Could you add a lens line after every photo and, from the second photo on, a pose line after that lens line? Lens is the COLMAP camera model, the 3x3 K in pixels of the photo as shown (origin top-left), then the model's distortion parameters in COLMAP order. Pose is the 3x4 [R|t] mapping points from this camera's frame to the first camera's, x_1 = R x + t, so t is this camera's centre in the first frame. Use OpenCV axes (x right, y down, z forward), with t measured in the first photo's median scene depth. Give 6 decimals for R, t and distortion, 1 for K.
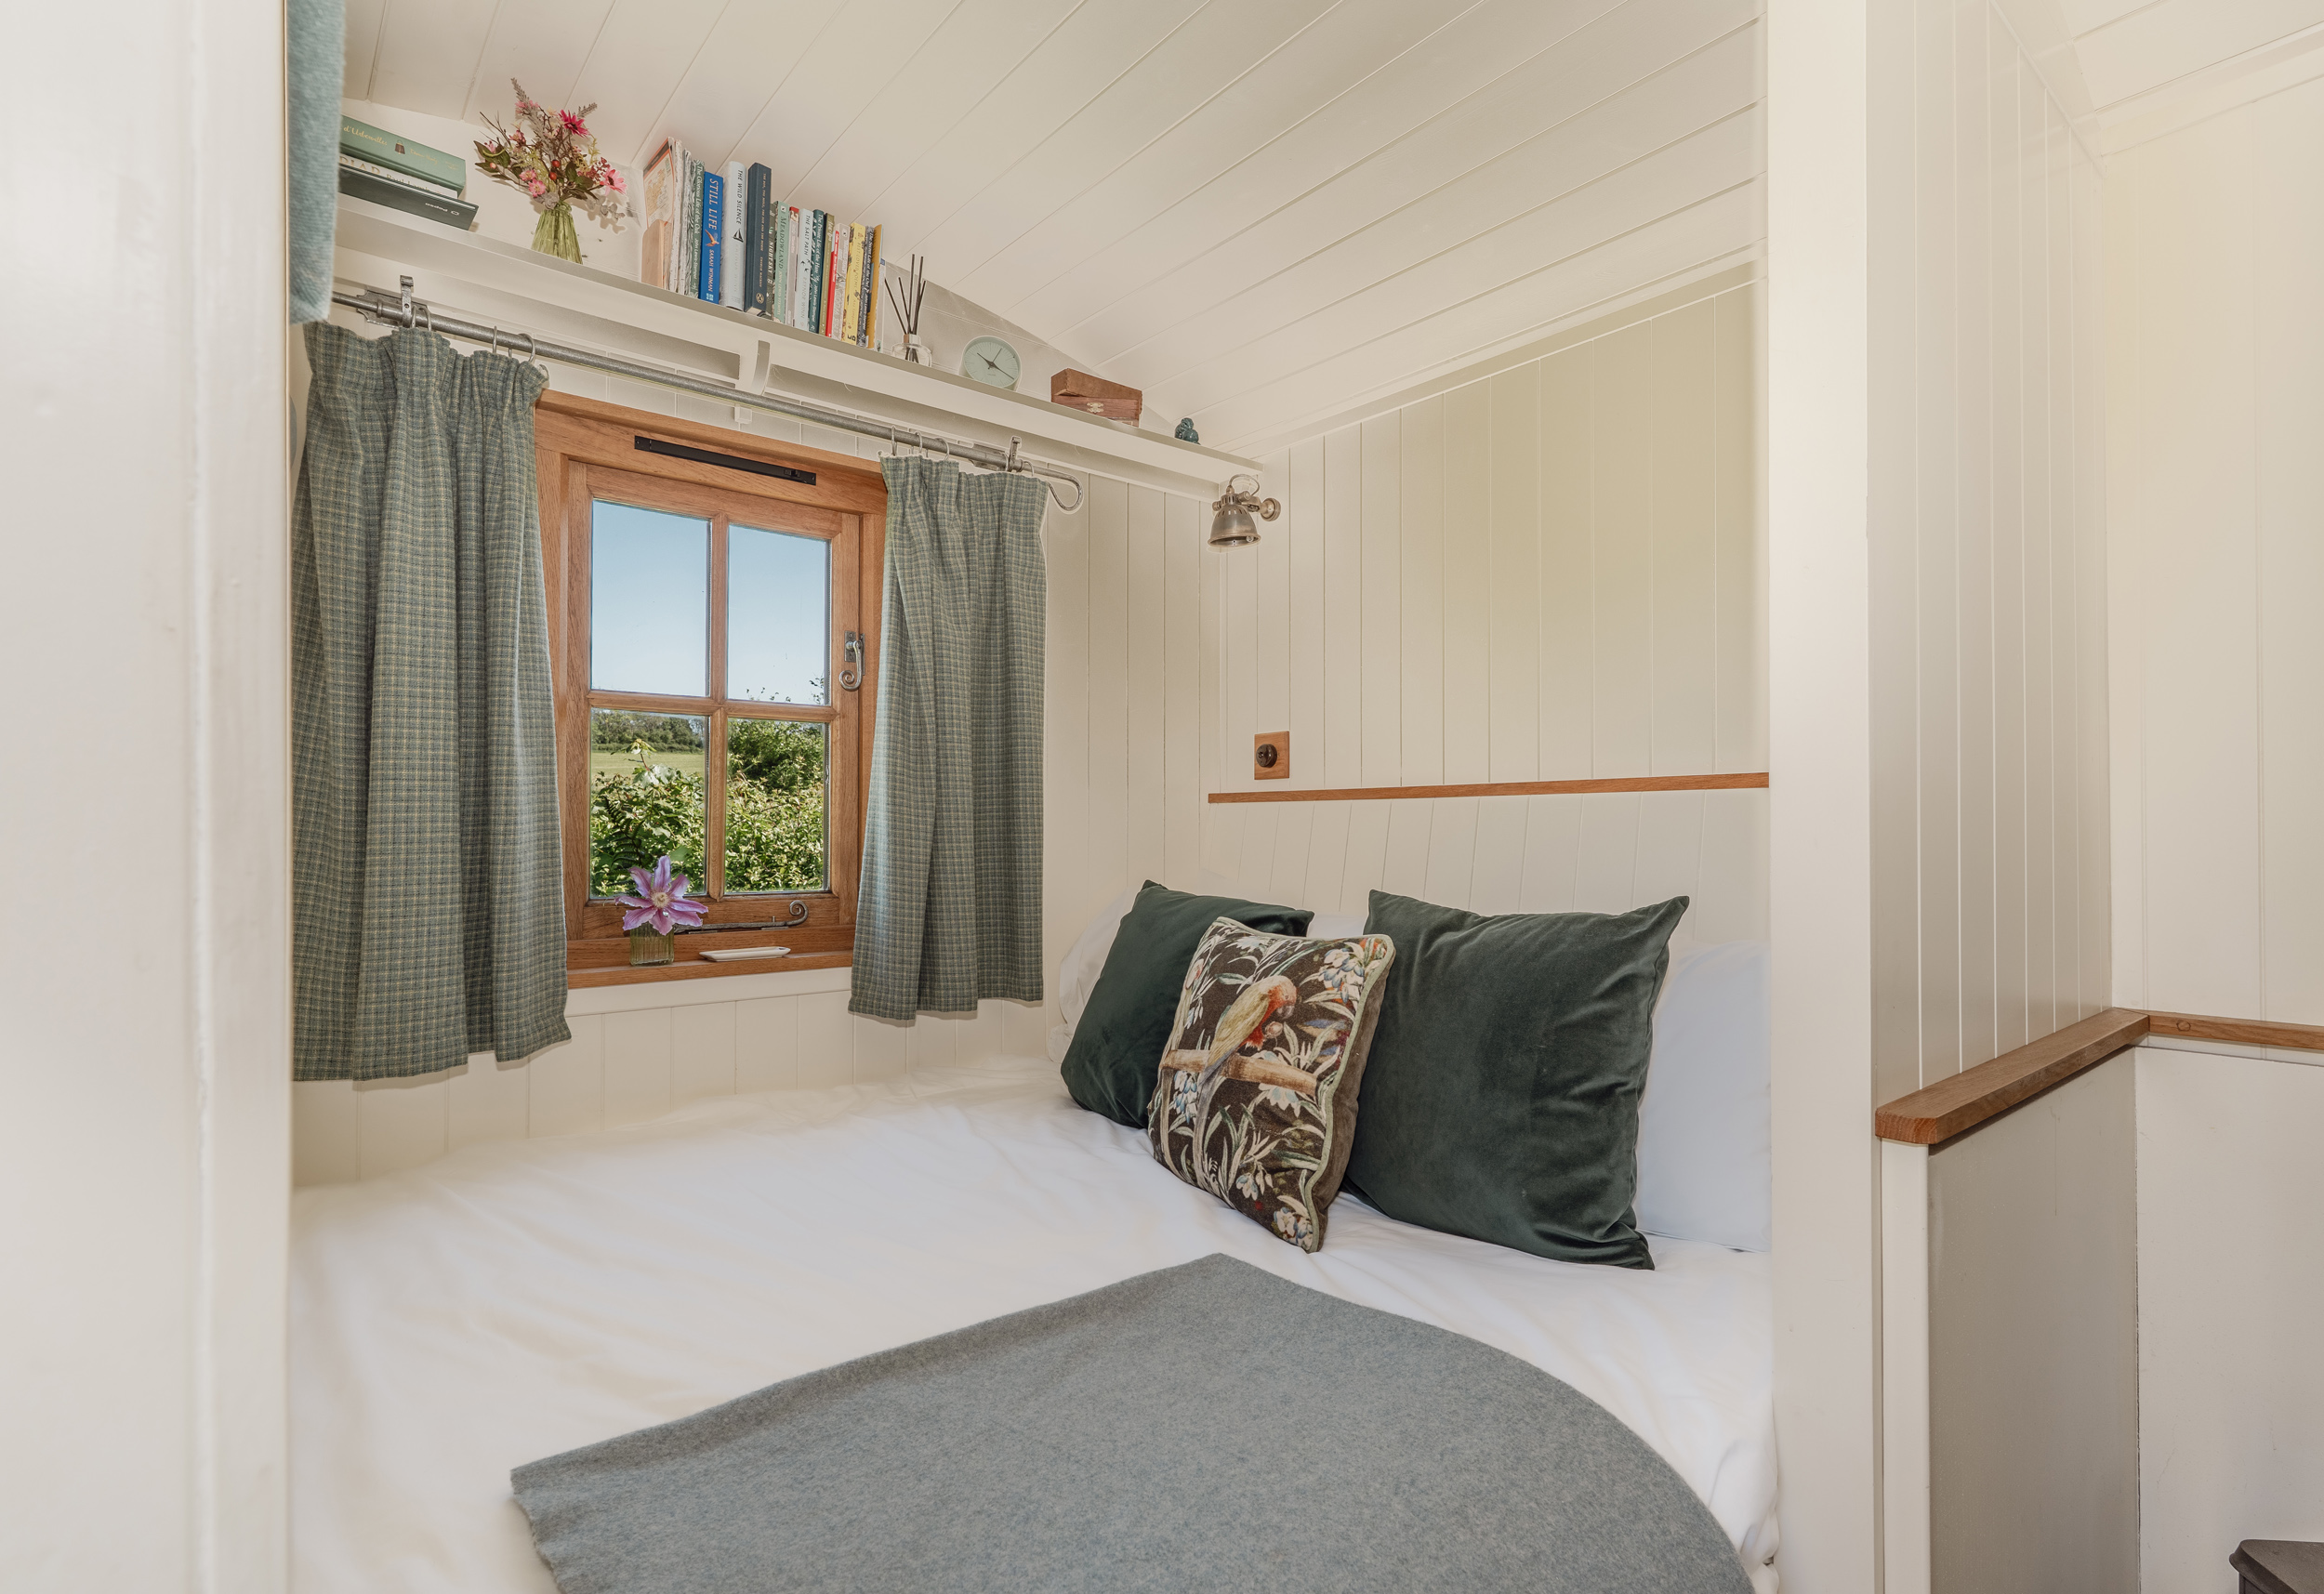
lens RADIAL K [[1106.1, 0, 1136.4], [0, 1106.1, 831.9], [0, 0, 1]] dist [-0.001557, -0.000198]
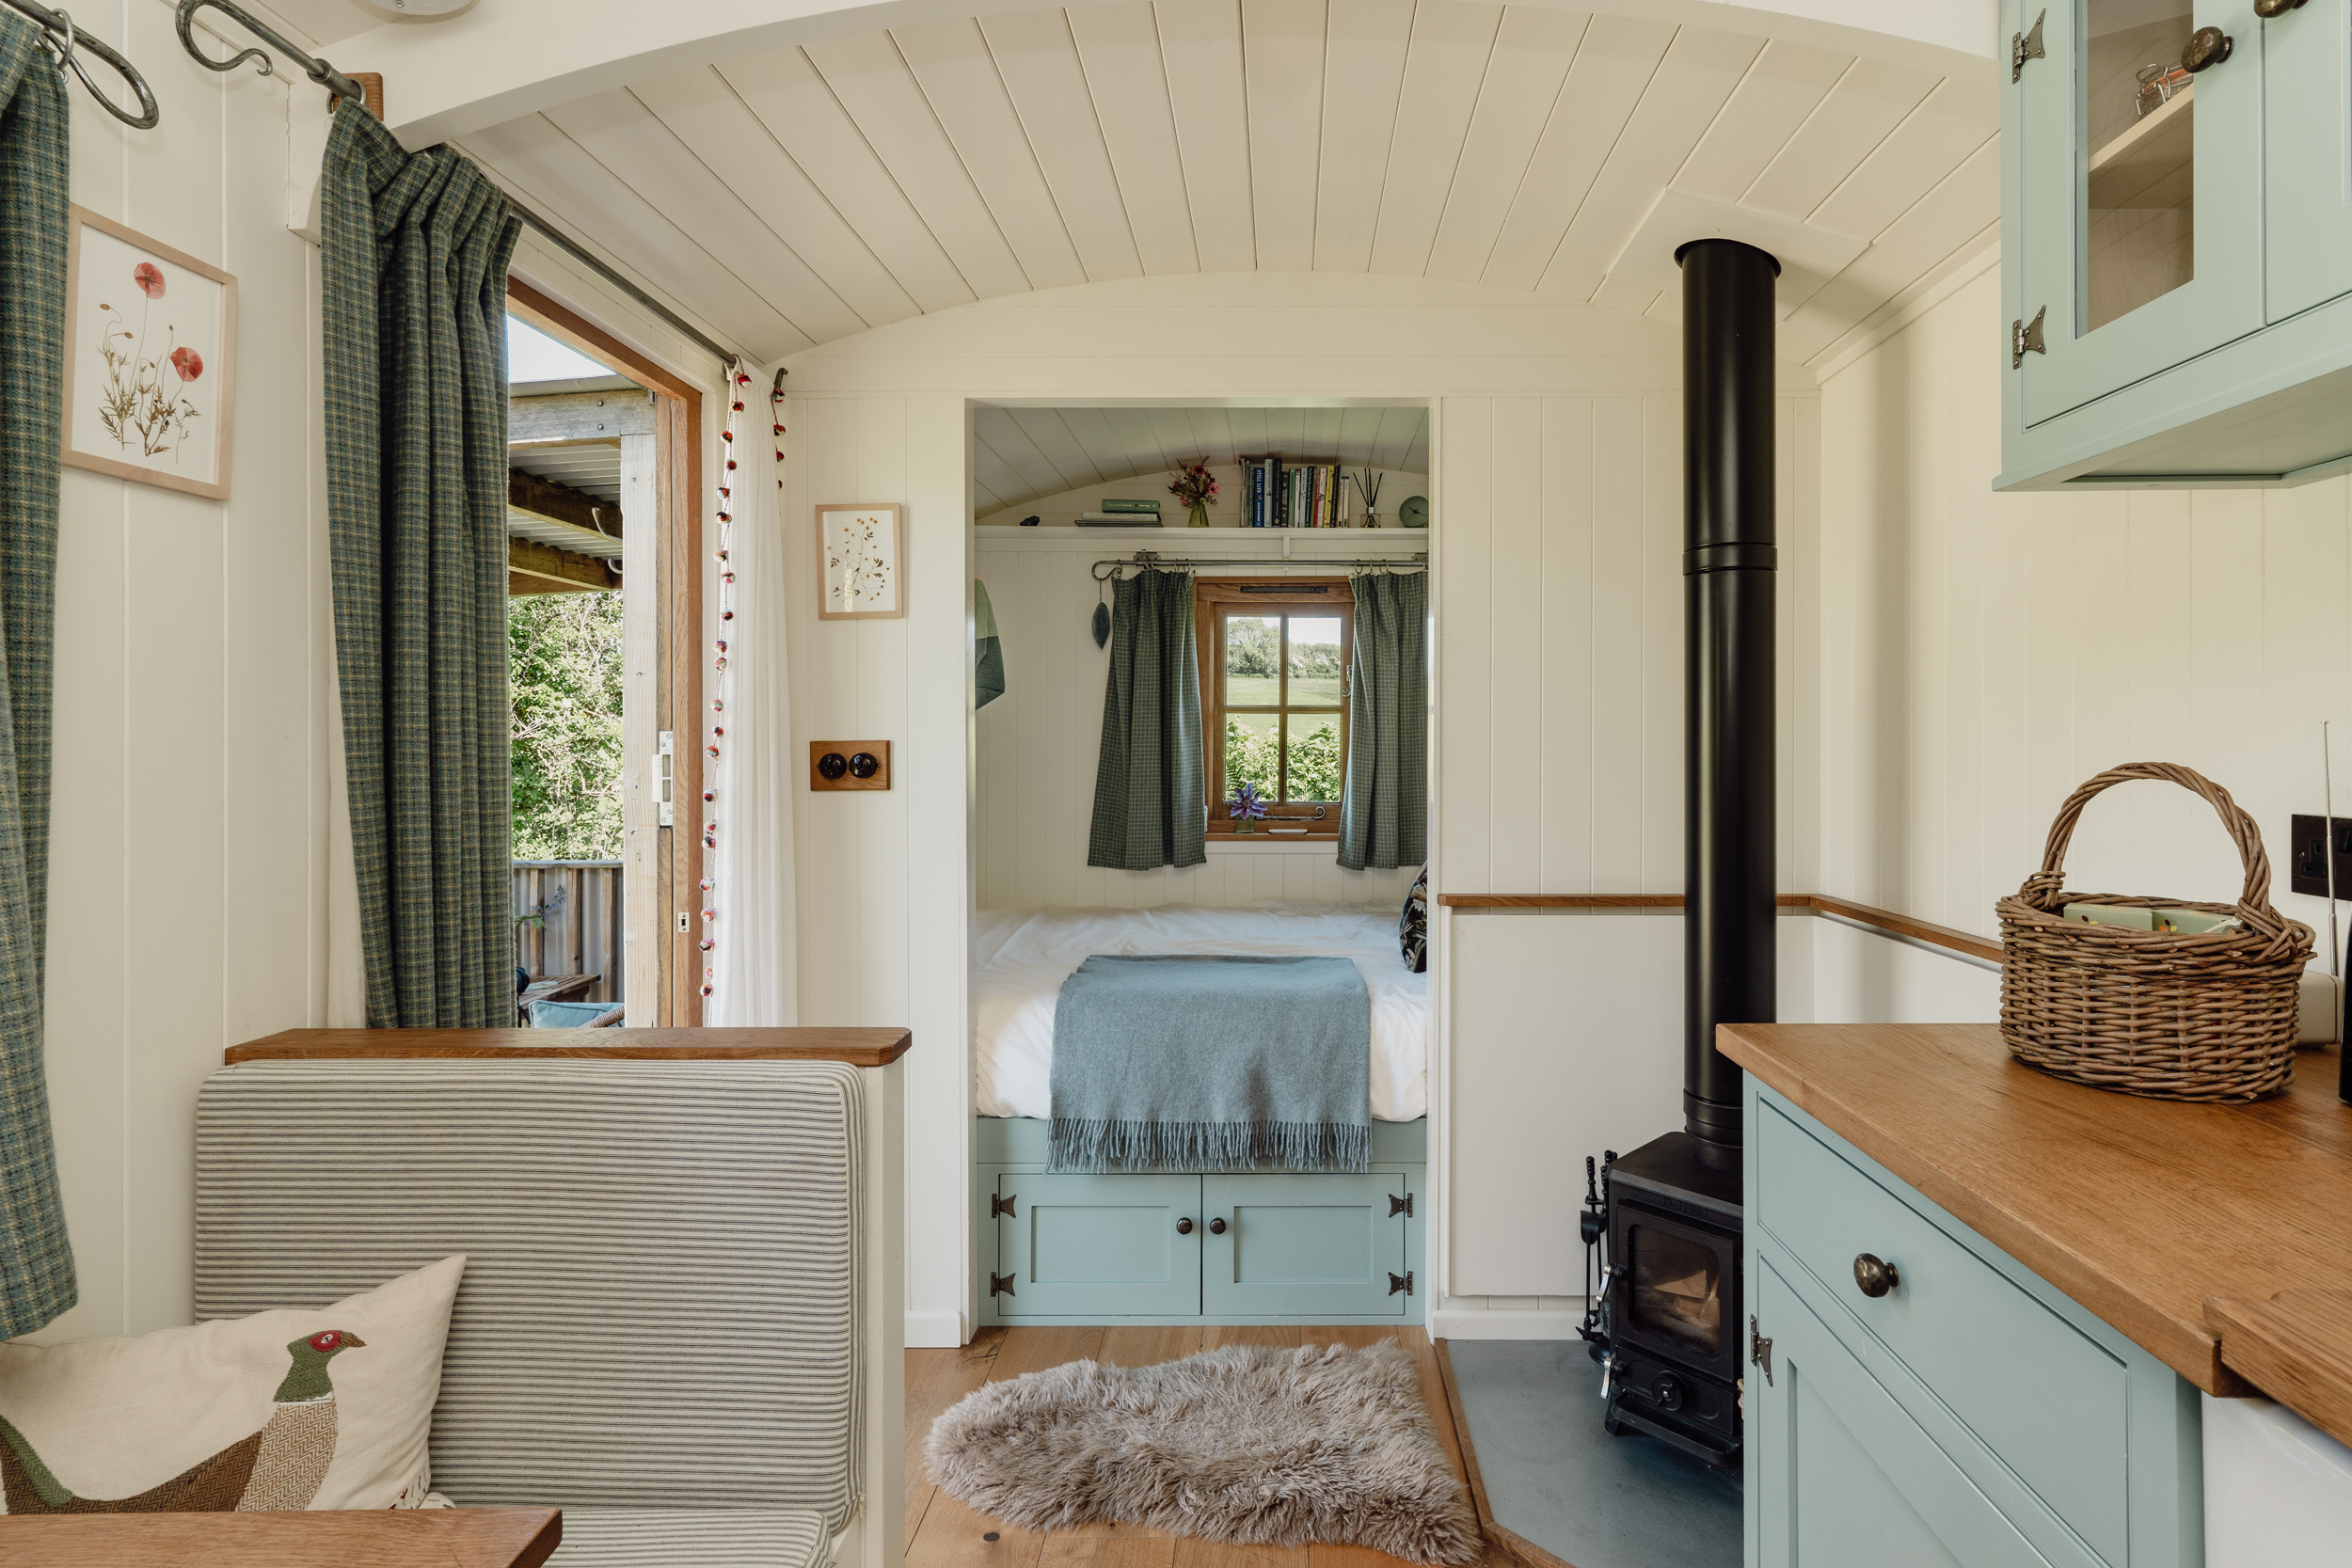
lens RADIAL K [[1147.1, 0, 1218.5], [0, 1147.1, 758.5], [0, 0, 1]] dist [0.004504, 0.000922]
pose [[0.760817, 0.008317, -0.648913, 1.082273], [0.002297, 0.999877, 0.015508, -0.067134], [0.648962, -0.013289, 0.760704, -0.811600]]
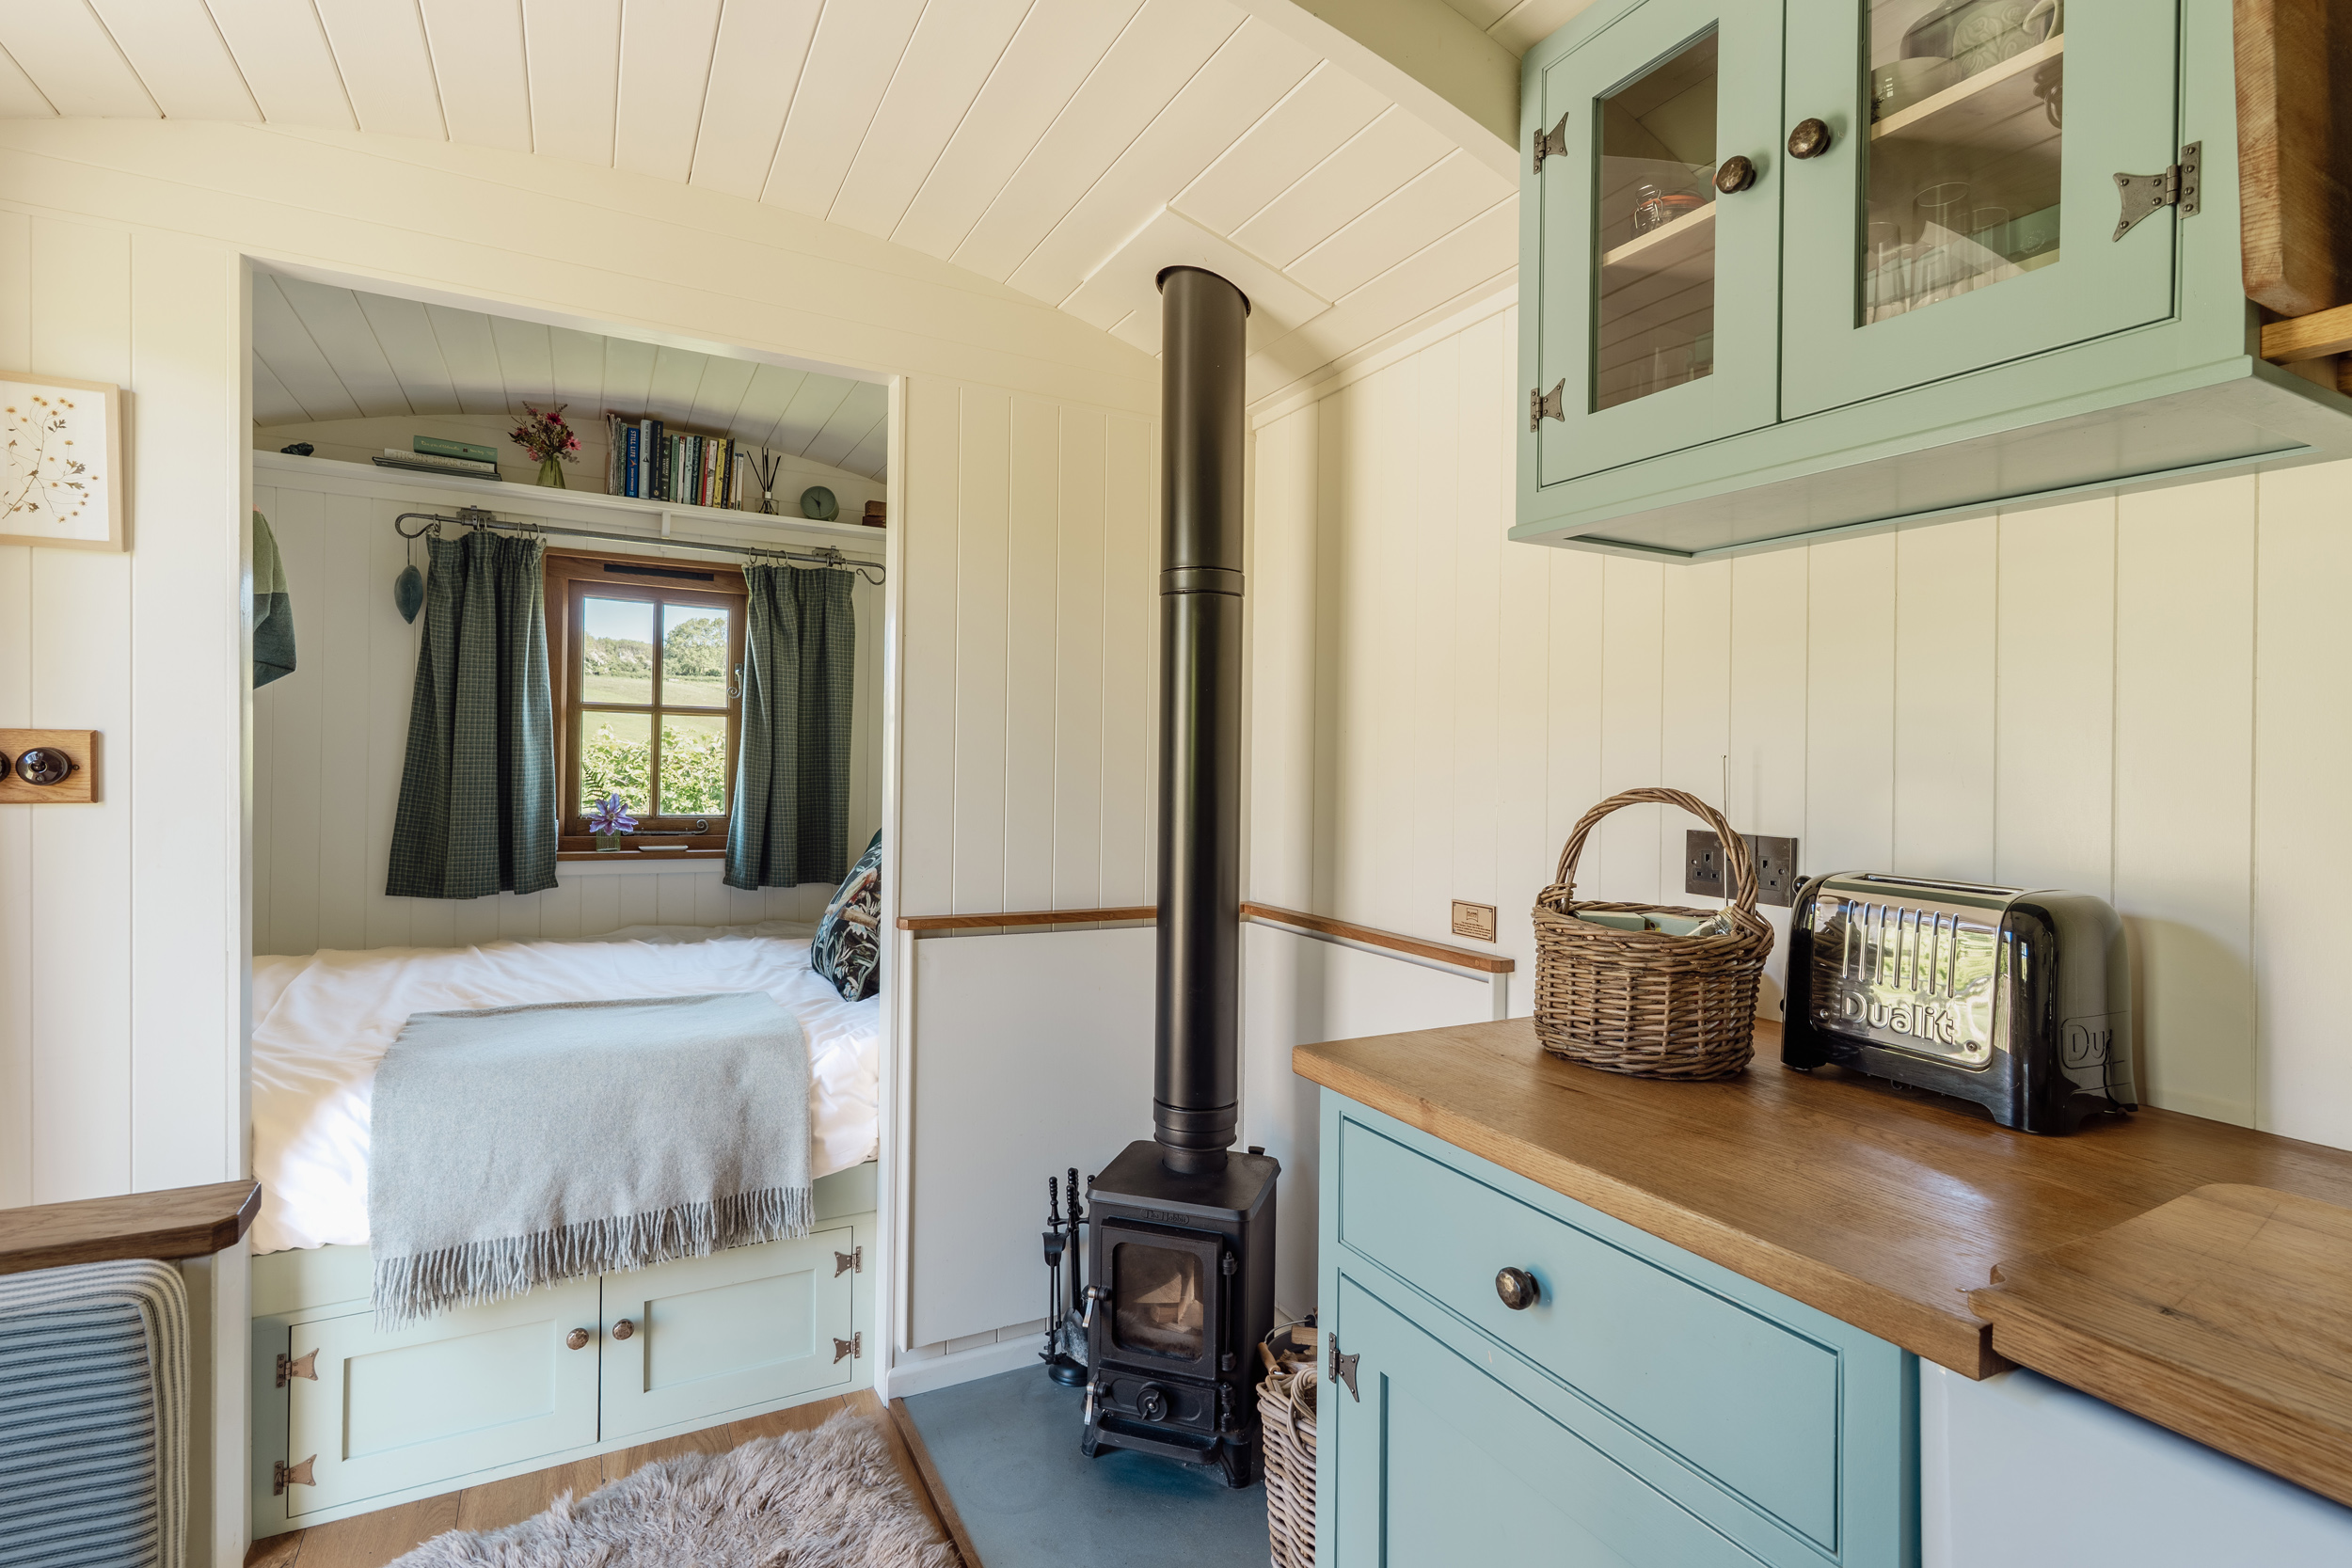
lens RADIAL K [[1147.1, 0, 1179.1], [0, 1147.1, 786.2], [0, 0, 1]] dist [0.004504, 0.000922]
pose [[0.981636, 0.026937, -0.188853, 0.960165], [-0.022548, 0.999424, 0.025352, -0.066955], [0.189427, -0.020628, 0.981678, -0.784416]]
